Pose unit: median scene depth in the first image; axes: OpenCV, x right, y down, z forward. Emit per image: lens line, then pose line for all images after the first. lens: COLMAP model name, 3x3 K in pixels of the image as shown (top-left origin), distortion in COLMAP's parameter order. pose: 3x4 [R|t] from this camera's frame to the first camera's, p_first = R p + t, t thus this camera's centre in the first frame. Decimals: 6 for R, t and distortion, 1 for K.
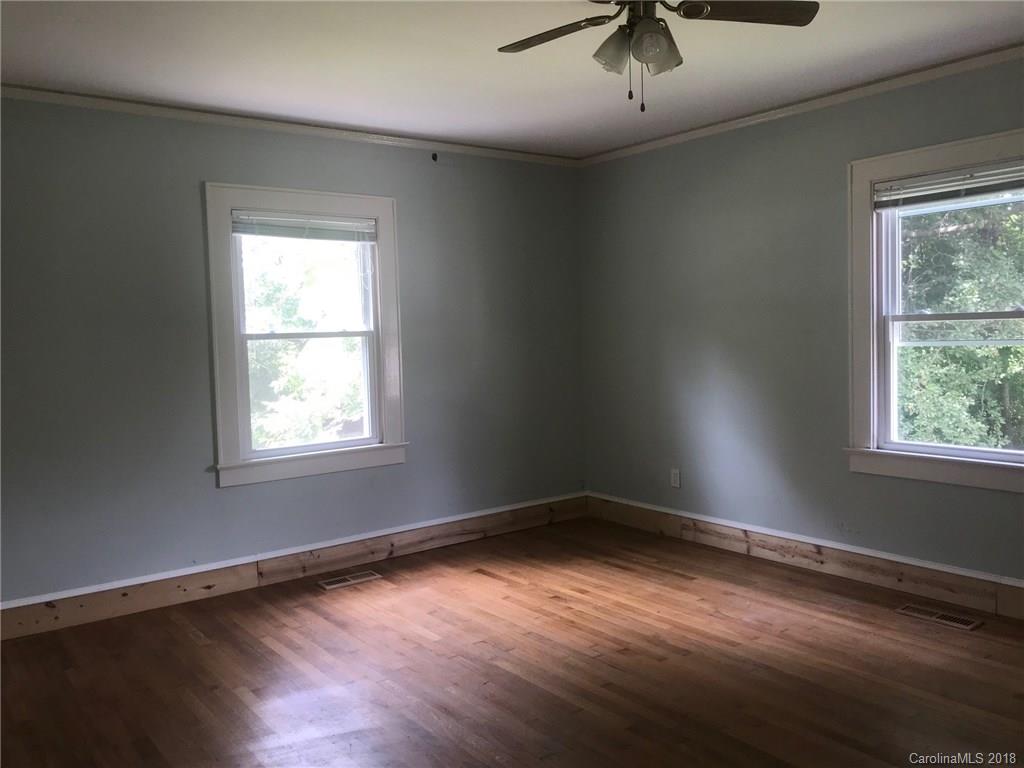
lens RADIAL K [[838.4, 0, 510.8], [0, 838.4, 383.7], [0, 0, 1]] dist [0.056105, -0.066664]
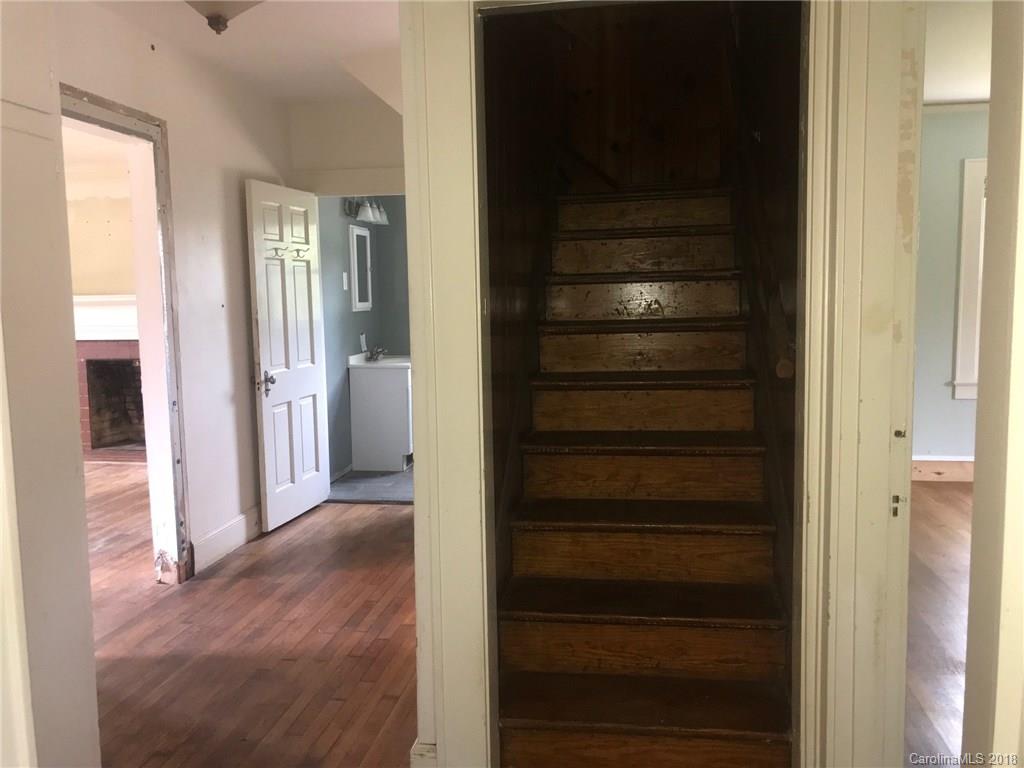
lens RADIAL K [[838.4, 0, 509.0], [0, 838.4, 383.5], [0, 0, 1]] dist [0.056105, -0.066664]
pose [[0.687493, 0.094579, -0.720006, 0.122580], [-0.047588, 0.995219, 0.085292, 0.019502], [0.724631, -0.024374, 0.688706, -0.401344]]
